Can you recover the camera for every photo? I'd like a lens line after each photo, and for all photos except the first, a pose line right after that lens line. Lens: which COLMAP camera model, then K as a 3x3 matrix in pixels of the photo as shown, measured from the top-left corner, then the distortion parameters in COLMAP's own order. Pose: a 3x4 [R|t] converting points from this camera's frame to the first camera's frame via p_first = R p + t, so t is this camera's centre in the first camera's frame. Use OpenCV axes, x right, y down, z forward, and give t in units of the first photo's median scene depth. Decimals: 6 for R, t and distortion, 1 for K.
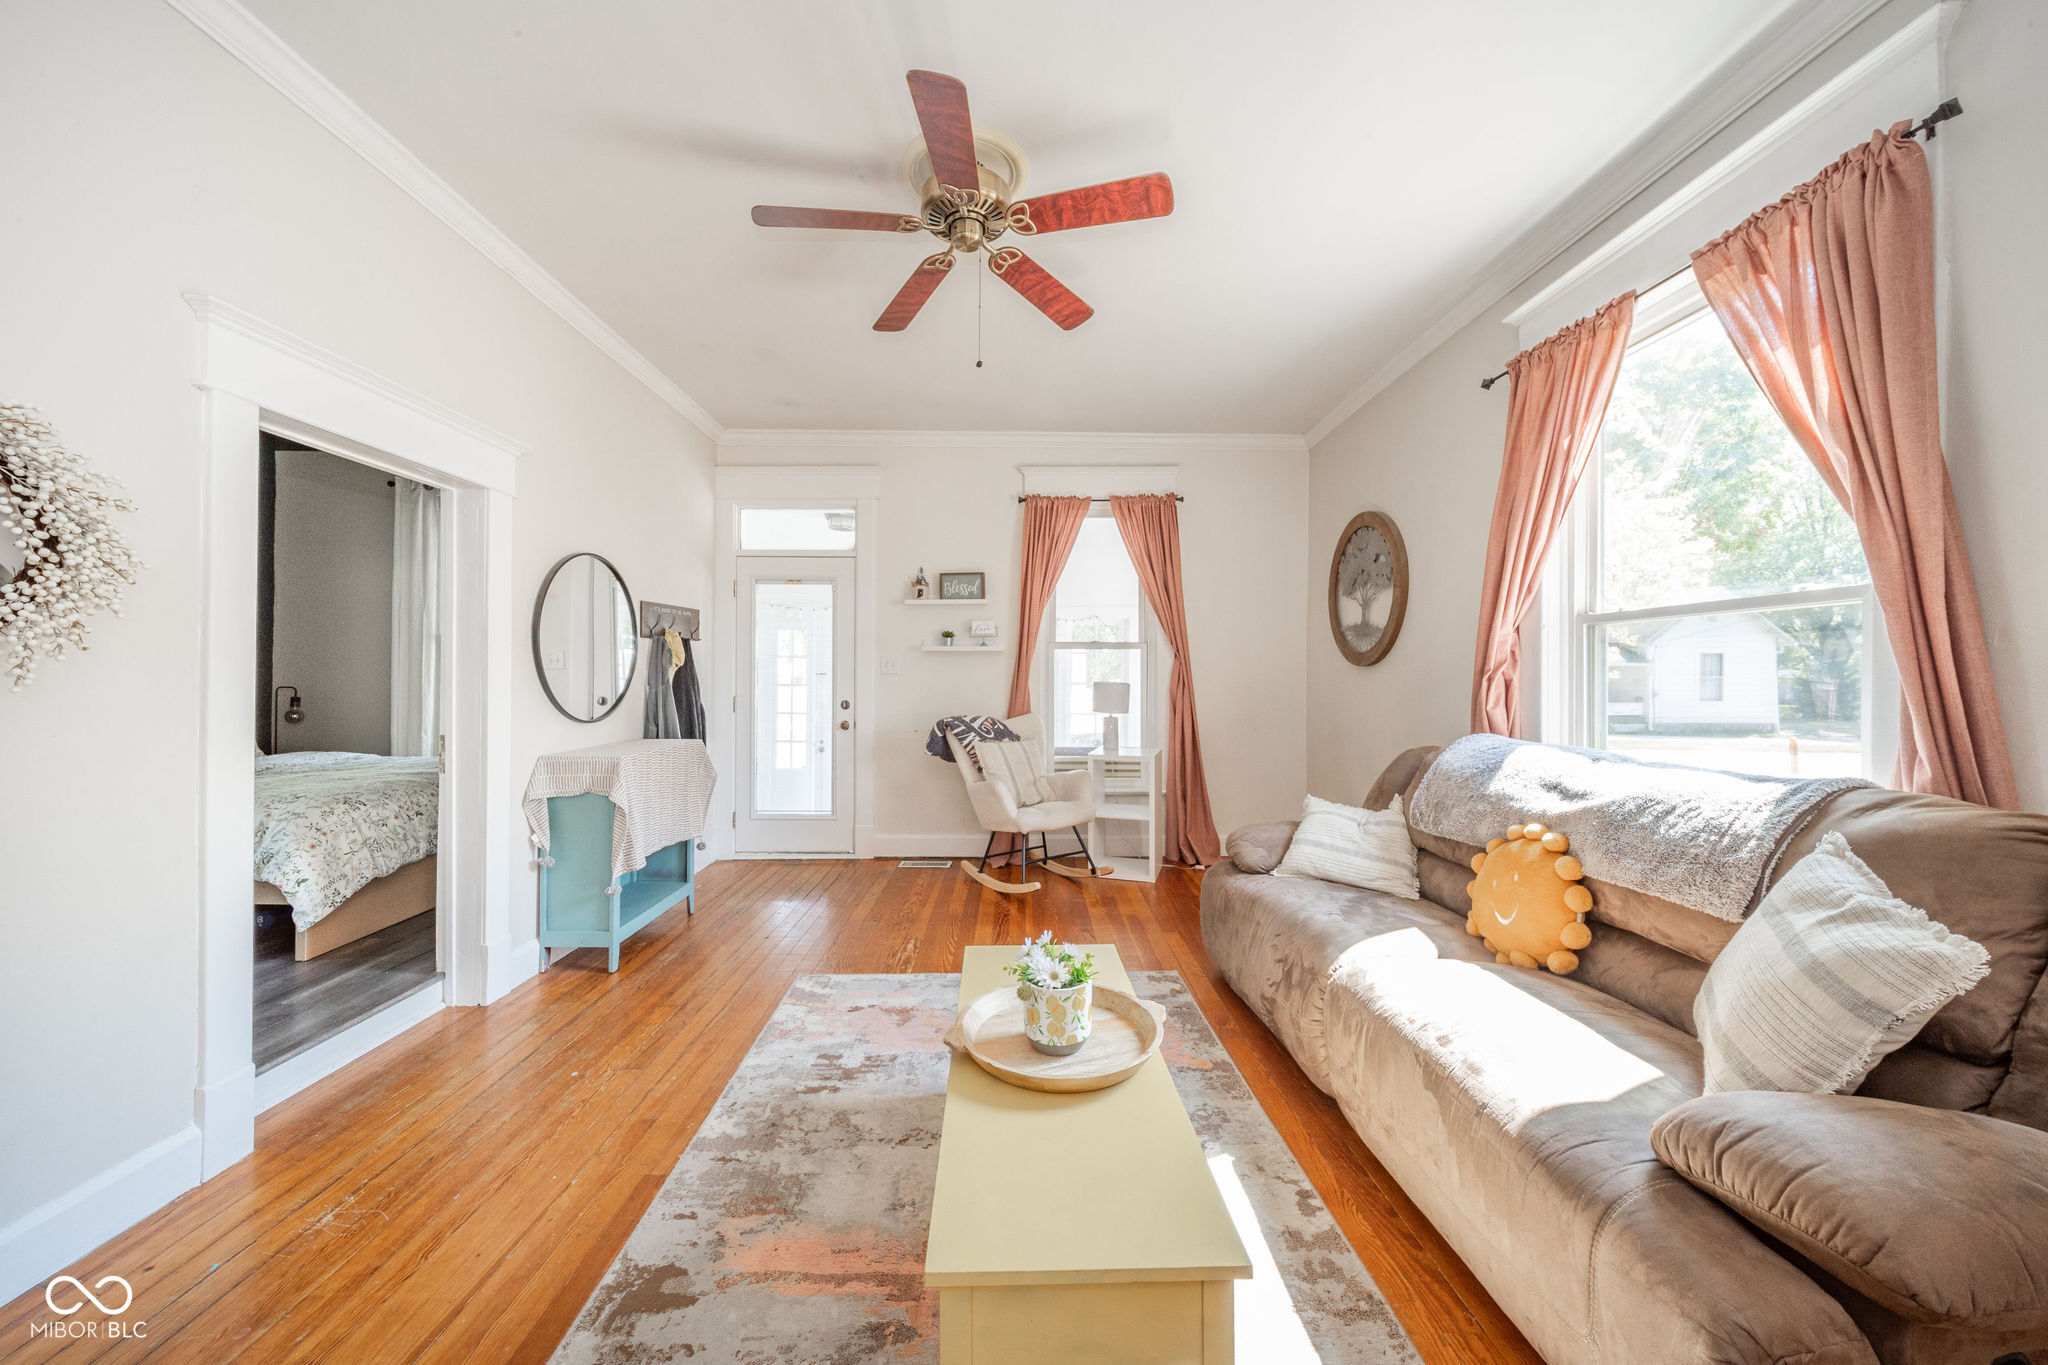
lens RADIAL K [[704.7, 0, 1035.9], [0, 704.7, 675.3], [0, 0, 1]] dist [0.000918, -0.000697]
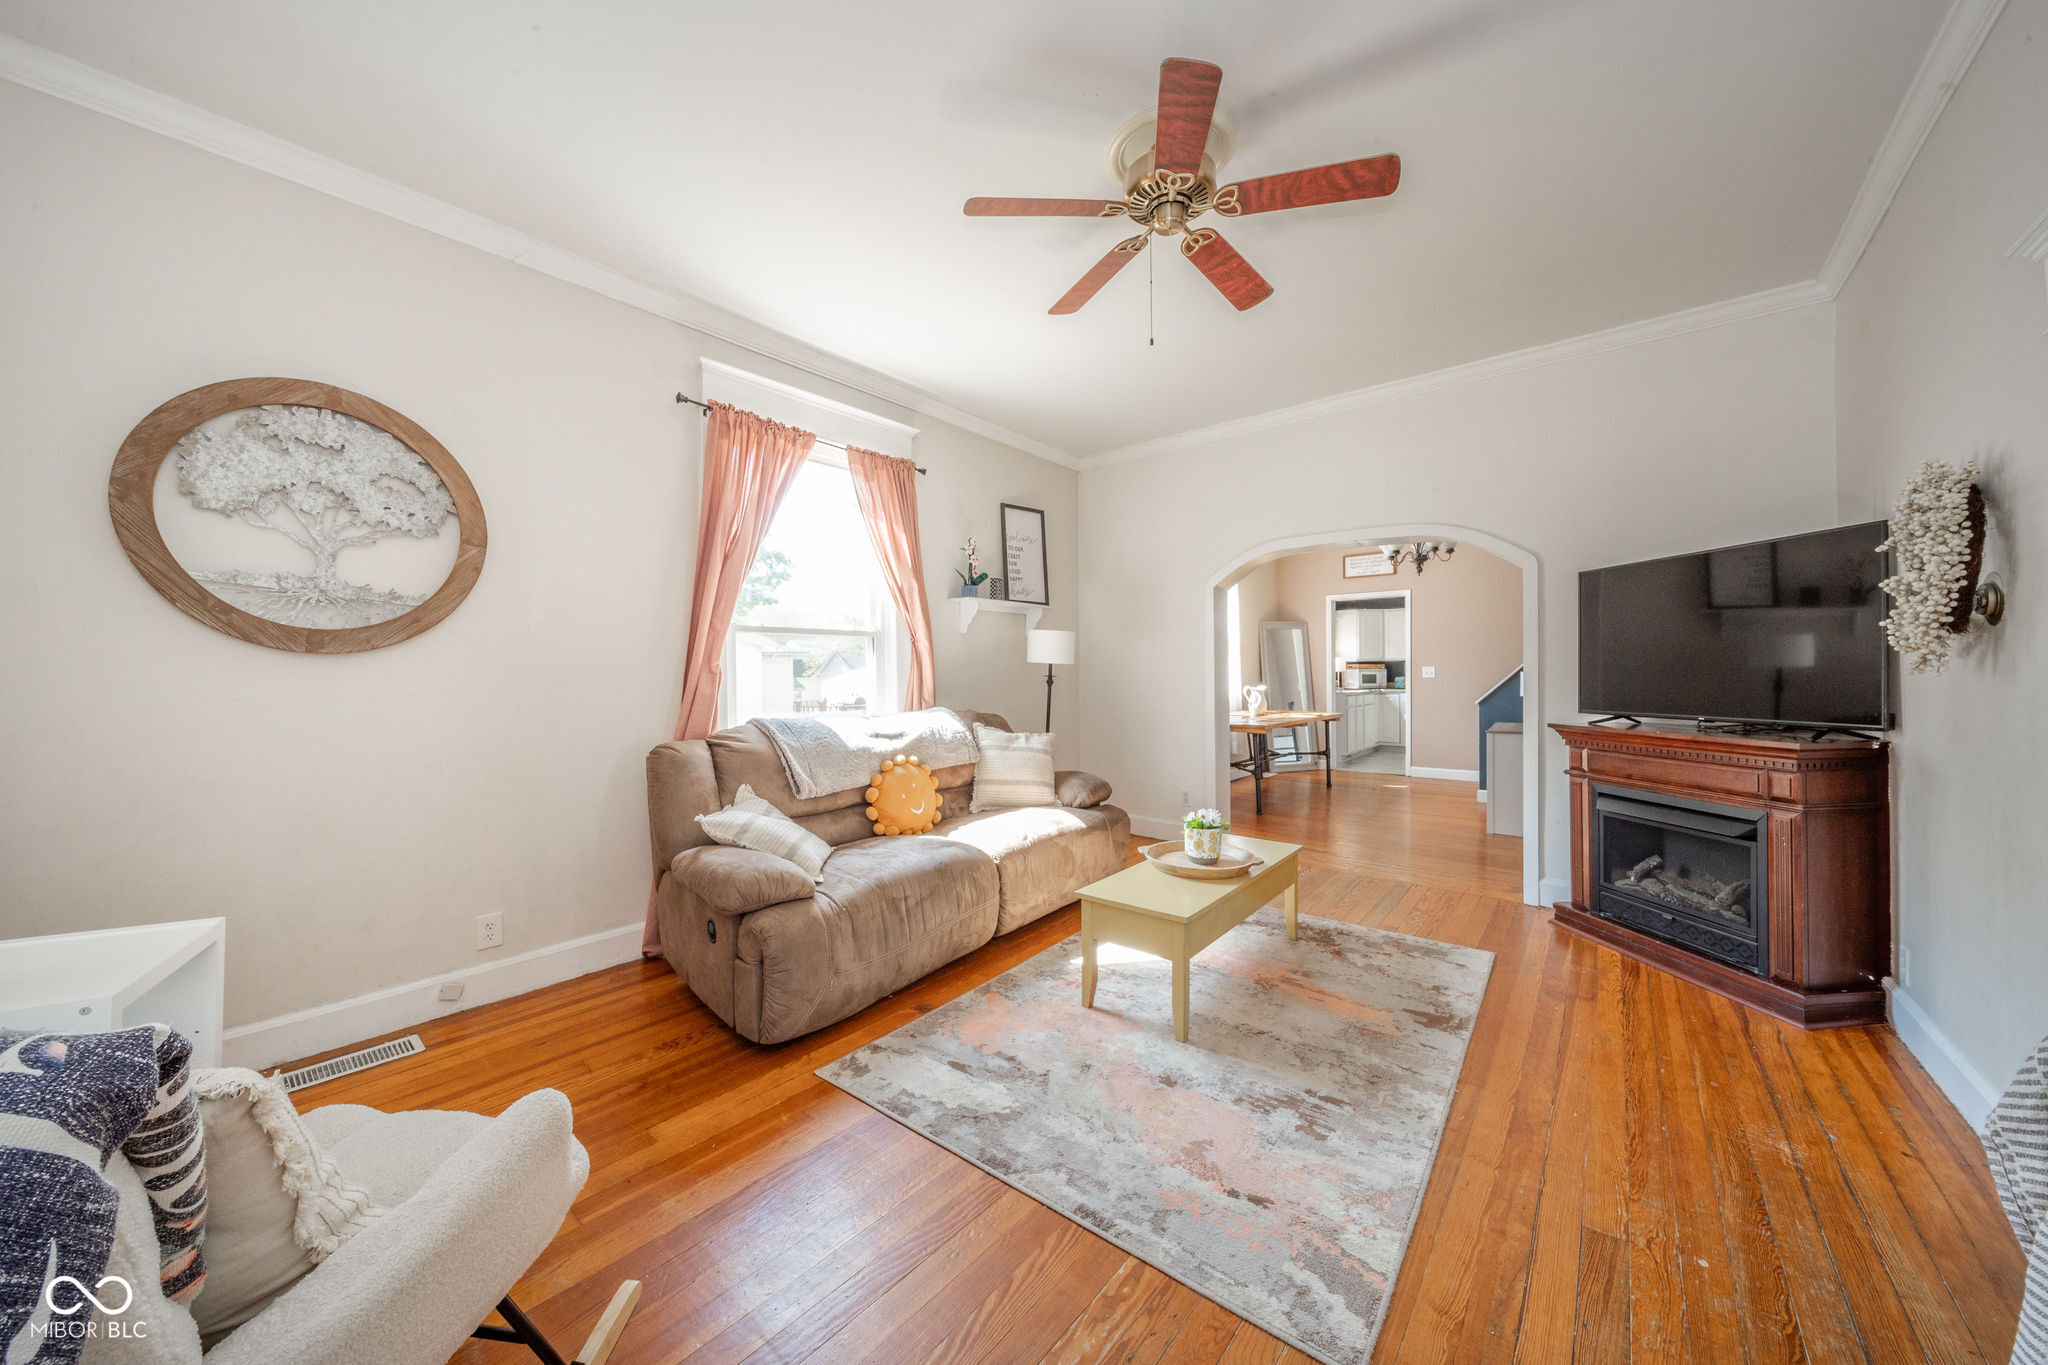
lens RADIAL K [[704.7, 0, 1027.0], [0, 704.7, 671.1], [0, 0, 1]] dist [0.000918, -0.000697]
pose [[-0.744503, 0.002699, 0.667613, -0.699021], [0.003694, 0.999993, 0.000077, 0.006176], [-0.667609, 0.002524, -0.744508, 2.149562]]
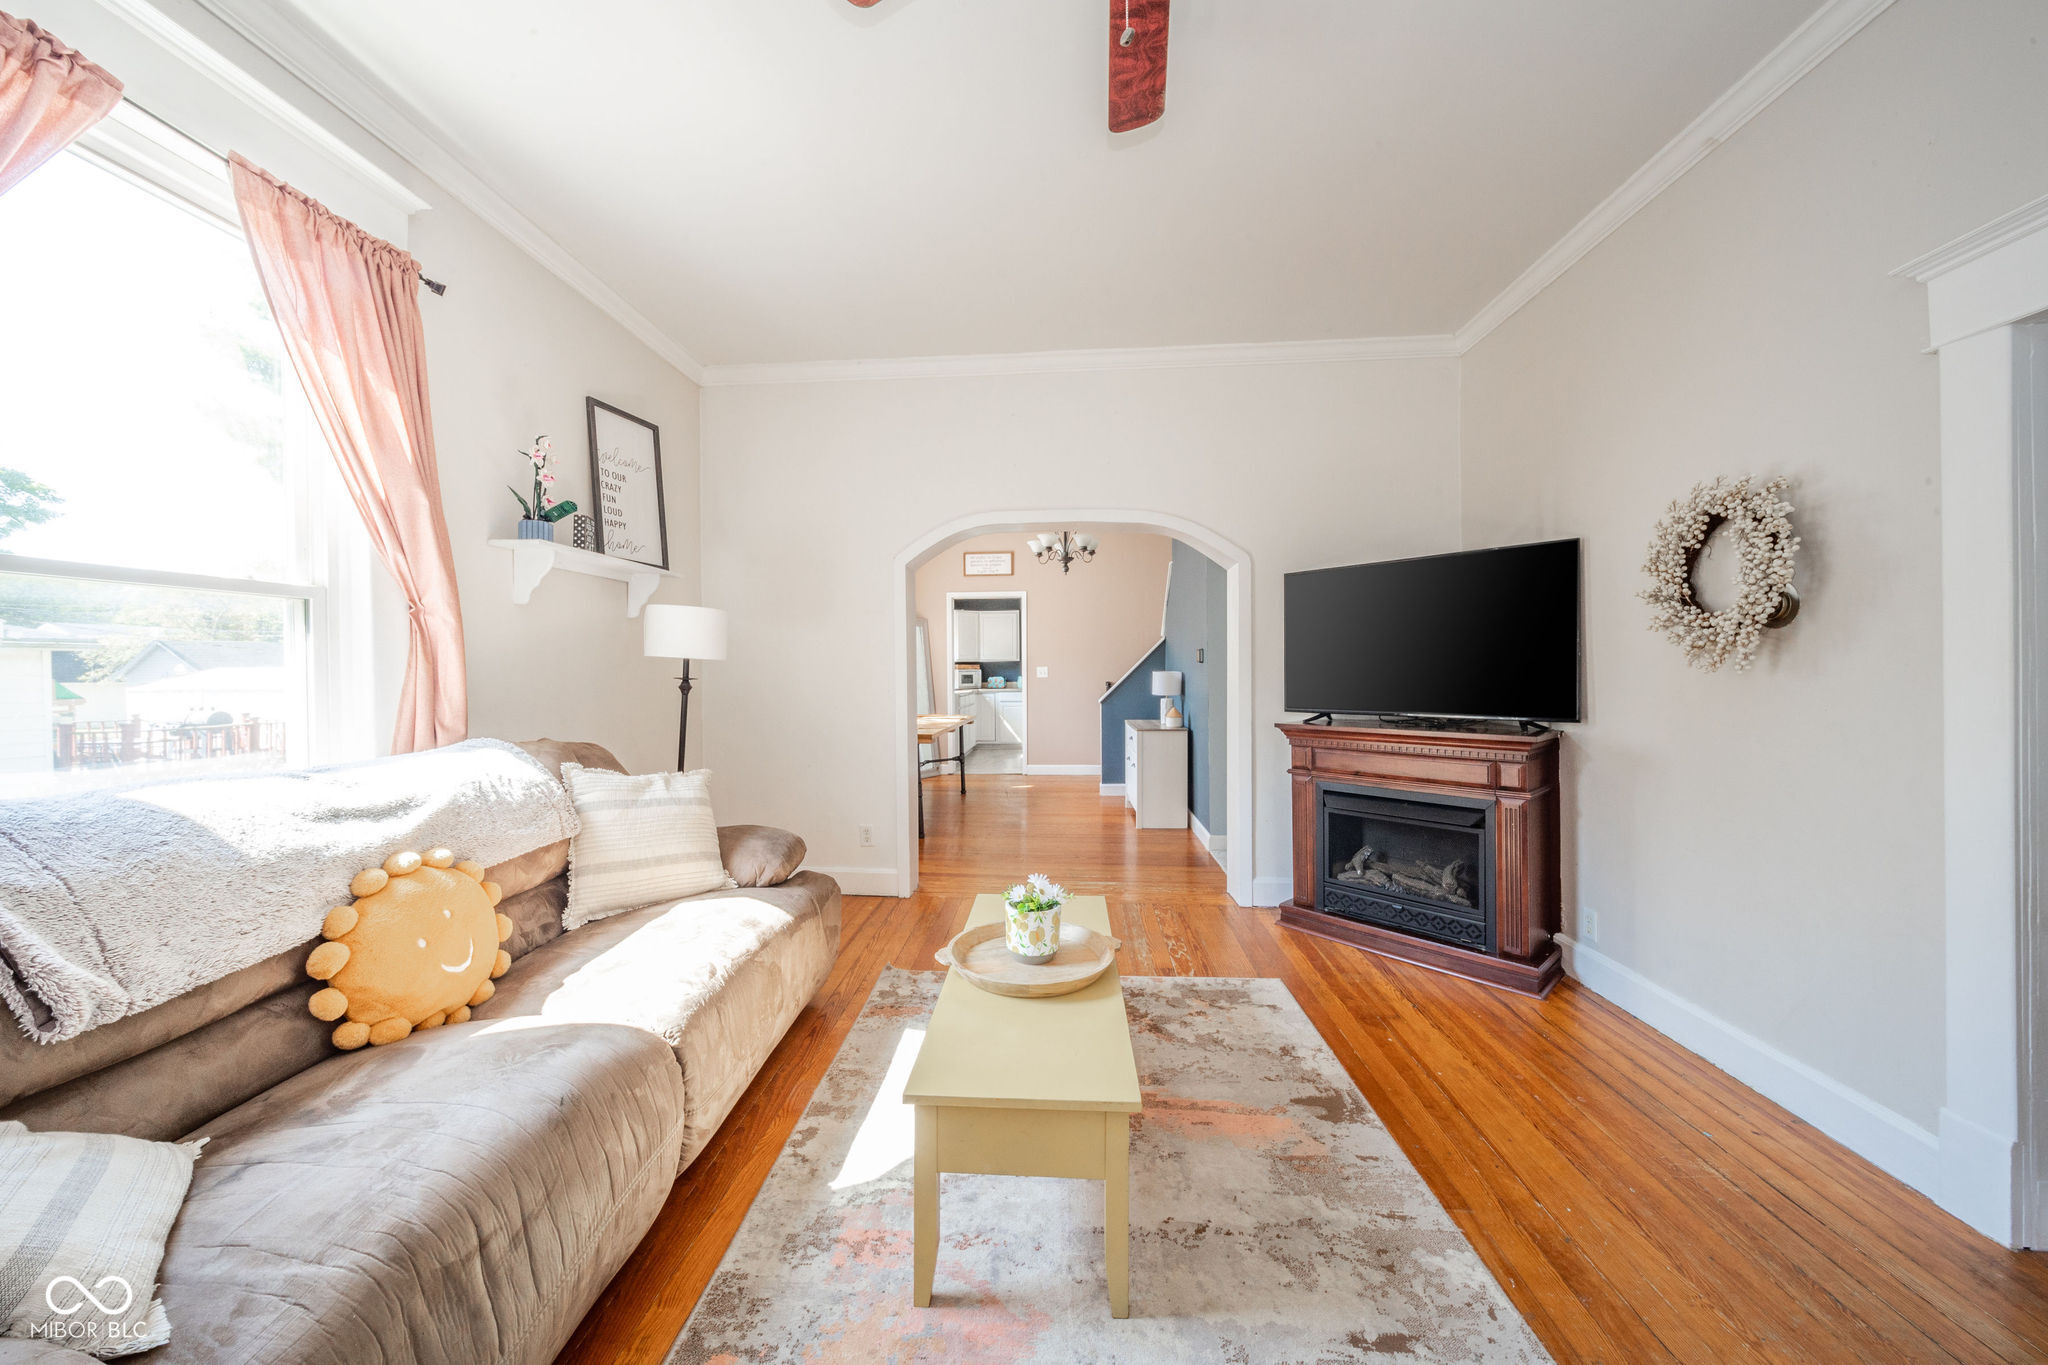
lens RADIAL K [[704.7, 0, 1021.4], [0, 704.7, 673.3], [0, 0, 1]] dist [0.000918, -0.000697]
pose [[-0.993879, 0.002880, 0.110438, -0.071093], [0.003433, 0.999983, 0.004817, 0.007525], [-0.110422, 0.005167, -0.993871, 1.772154]]
